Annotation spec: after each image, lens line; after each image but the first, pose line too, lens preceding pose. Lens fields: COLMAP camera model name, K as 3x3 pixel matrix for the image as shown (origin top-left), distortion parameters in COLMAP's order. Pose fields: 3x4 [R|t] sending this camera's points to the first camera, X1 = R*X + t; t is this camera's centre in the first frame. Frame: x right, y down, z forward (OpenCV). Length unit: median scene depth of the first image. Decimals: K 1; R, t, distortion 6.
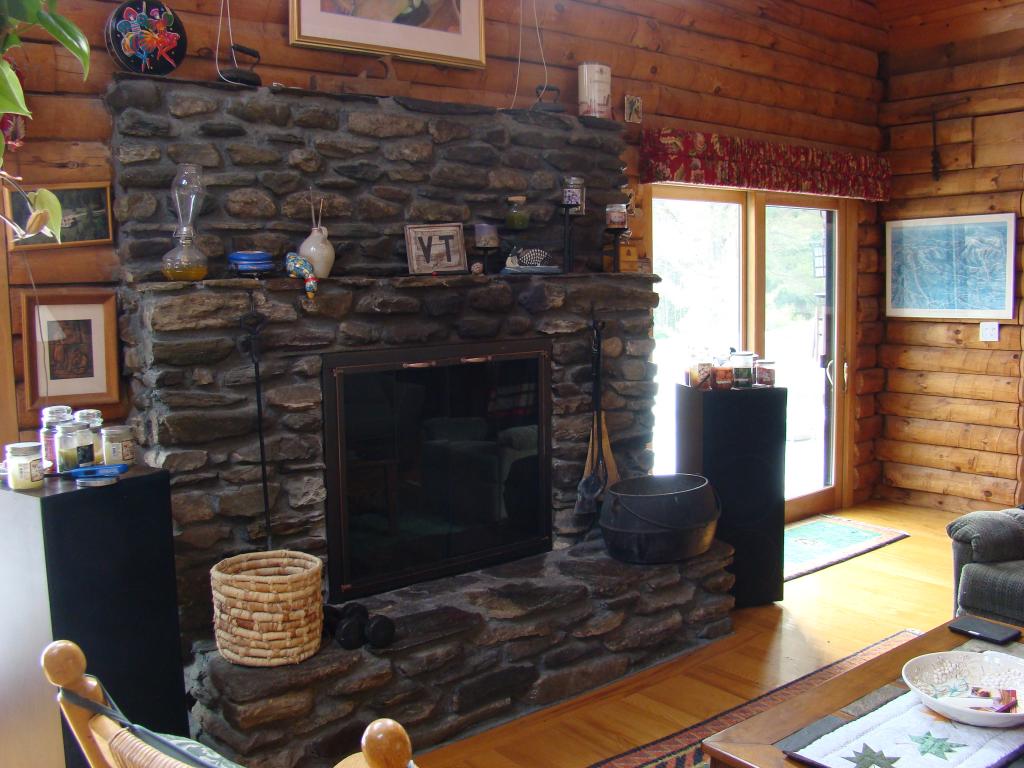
lens RADIAL K [[972.8, 0, 505.3], [0, 972.8, 382.0], [0, 0, 1]] dist [-0.142250, 0.000000]
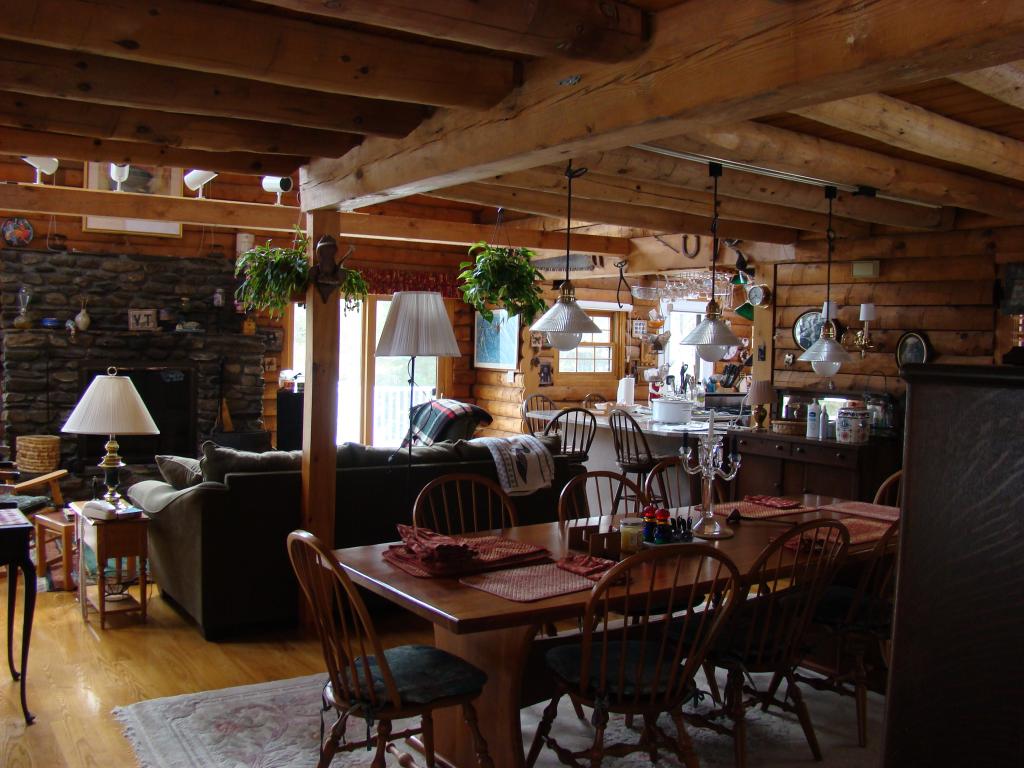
lens RADIAL K [[972.8, 0, 514.1], [0, 972.8, 385.0], [0, 0, 1]] dist [-0.142250, 0.000000]
pose [[0.997014, 0.046940, -0.061309, 1.011187], [-0.050975, 0.996517, -0.066001, 0.126855], [0.057998, 0.068929, 0.995934, -1.253576]]
